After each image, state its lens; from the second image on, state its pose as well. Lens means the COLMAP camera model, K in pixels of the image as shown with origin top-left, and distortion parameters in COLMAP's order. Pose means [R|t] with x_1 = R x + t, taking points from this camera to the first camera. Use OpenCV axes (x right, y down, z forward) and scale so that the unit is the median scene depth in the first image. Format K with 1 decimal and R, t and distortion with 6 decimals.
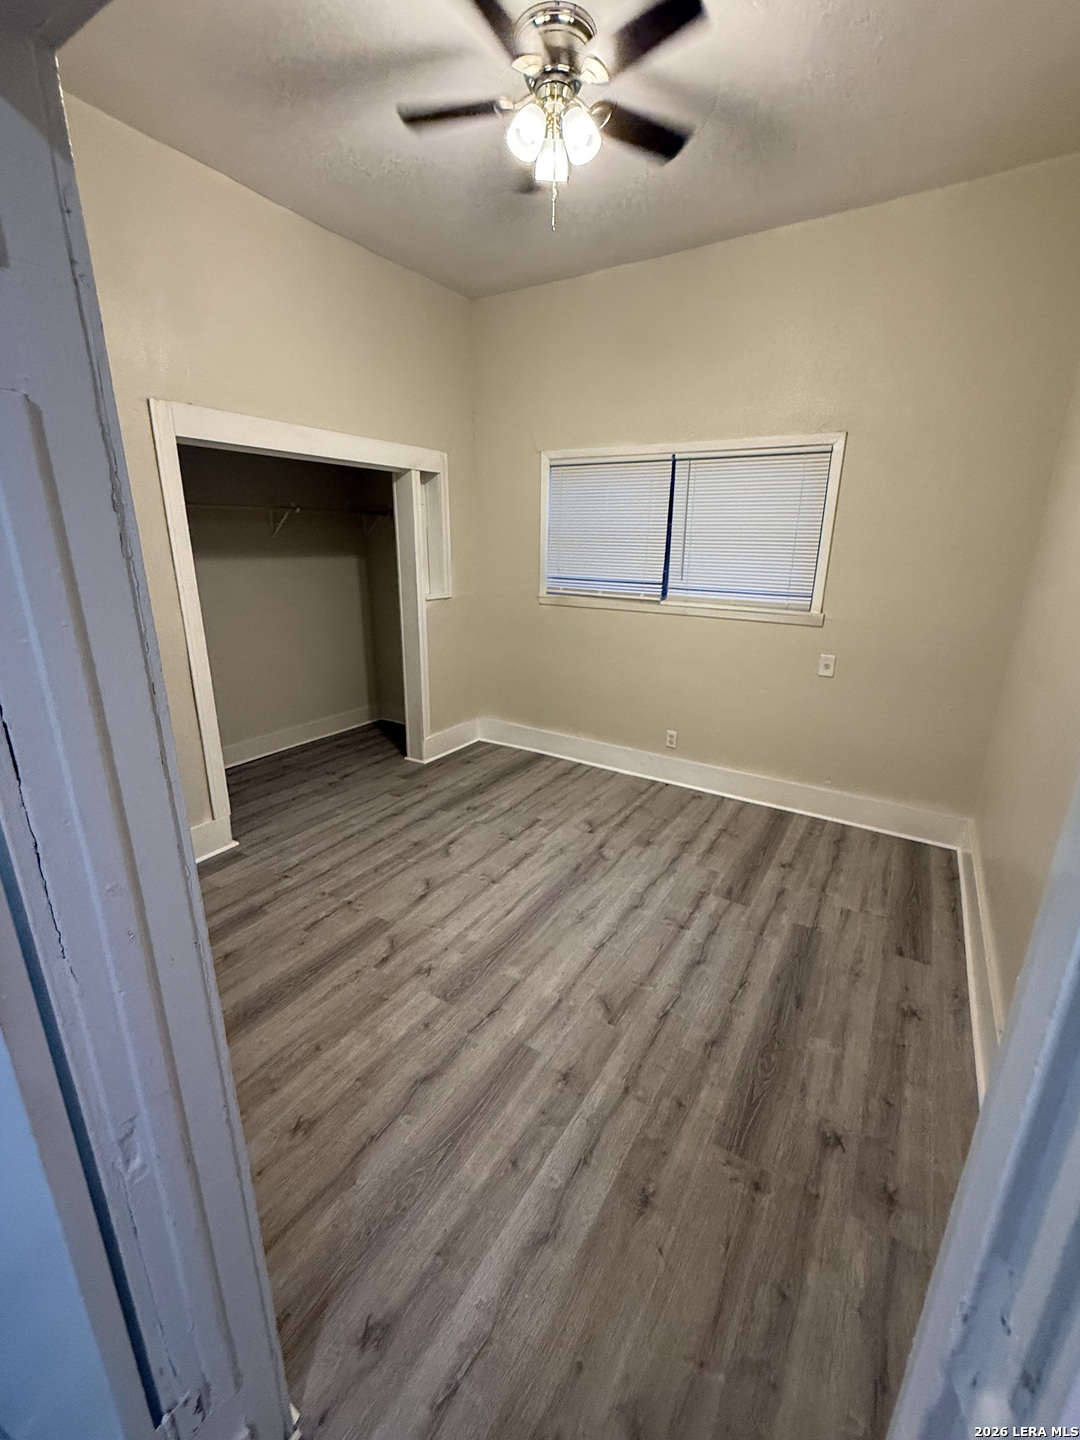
lens RADIAL K [[606.5, 0, 540.0], [0, 606.5, 720.0], [0, 0, 1]] dist [-0.004234, -0.000267]
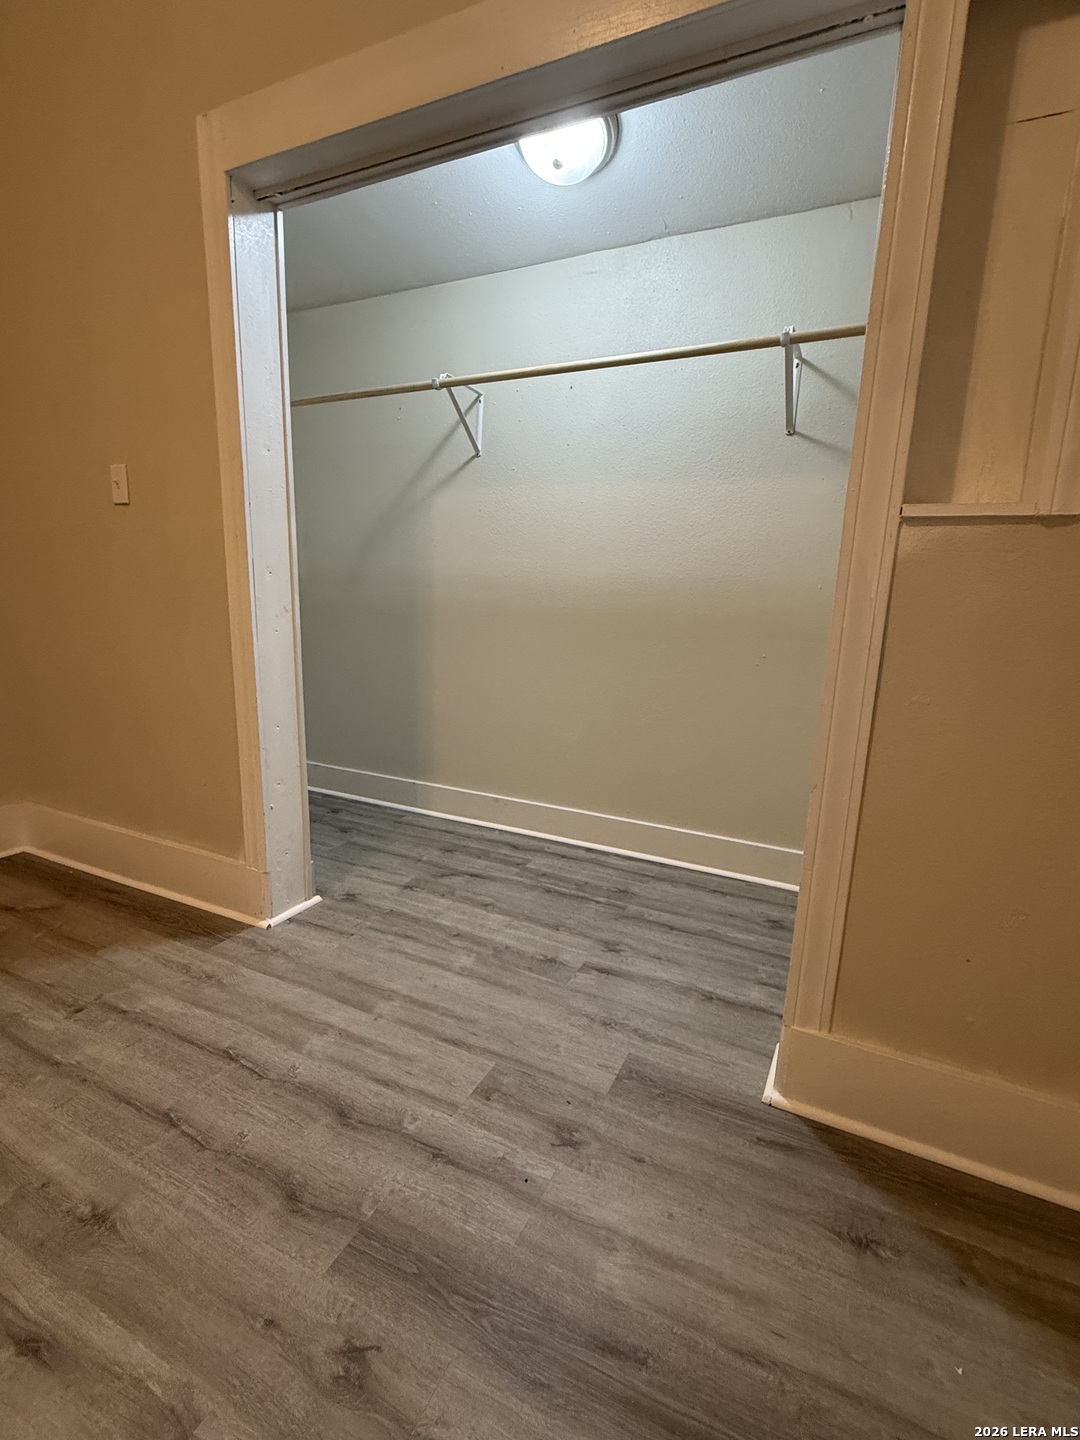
lens RADIAL K [[654.2, 0, 540.0], [0, 654.2, 720.0], [0, 0, 1]] dist [-0.000961, 0.000052]
pose [[0.112758, 0.191261, -0.975041, 0.080253], [-0.316458, 0.937112, 0.147225, -0.127668], [0.941881, 0.291958, 0.166193, 0.905042]]
